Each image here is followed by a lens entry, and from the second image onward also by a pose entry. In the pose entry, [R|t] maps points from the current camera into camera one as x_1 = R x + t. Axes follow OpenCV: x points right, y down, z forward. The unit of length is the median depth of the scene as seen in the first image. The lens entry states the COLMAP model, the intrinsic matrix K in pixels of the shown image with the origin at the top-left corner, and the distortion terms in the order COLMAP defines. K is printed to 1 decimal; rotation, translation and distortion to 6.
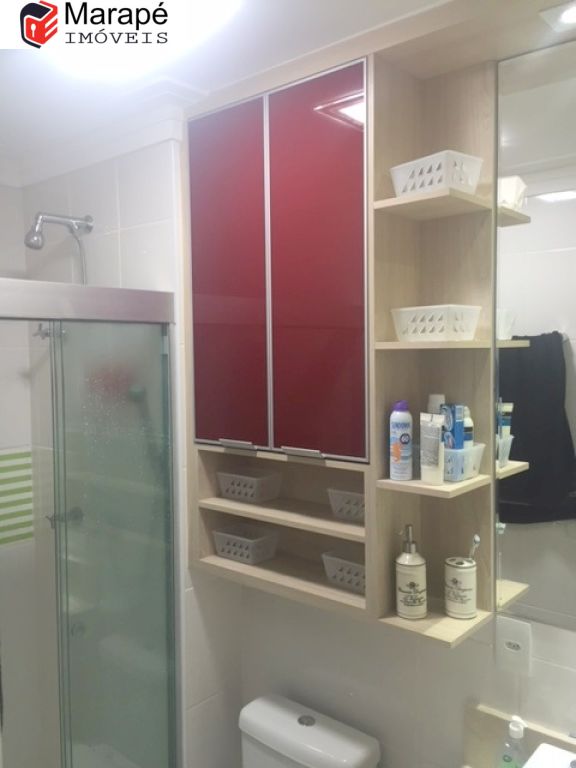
lens RADIAL K [[664.2, 0, 286.7], [0, 664.2, 385.5], [0, 0, 1]] dist [0.094376, -0.136851]
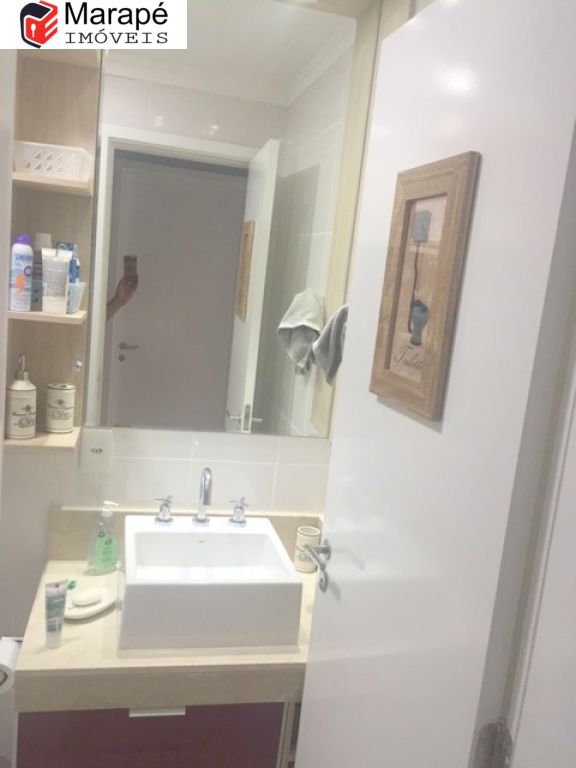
lens RADIAL K [[664.2, 0, 286.7], [0, 664.2, 385.5], [0, 0, 1]] dist [0.094376, -0.136851]
pose [[0.583088, -0.052858, 0.810688, -0.310459], [-0.068299, 0.991159, 0.113749, 0.075247], [-0.809533, -0.121695, 0.574323, 0.026483]]
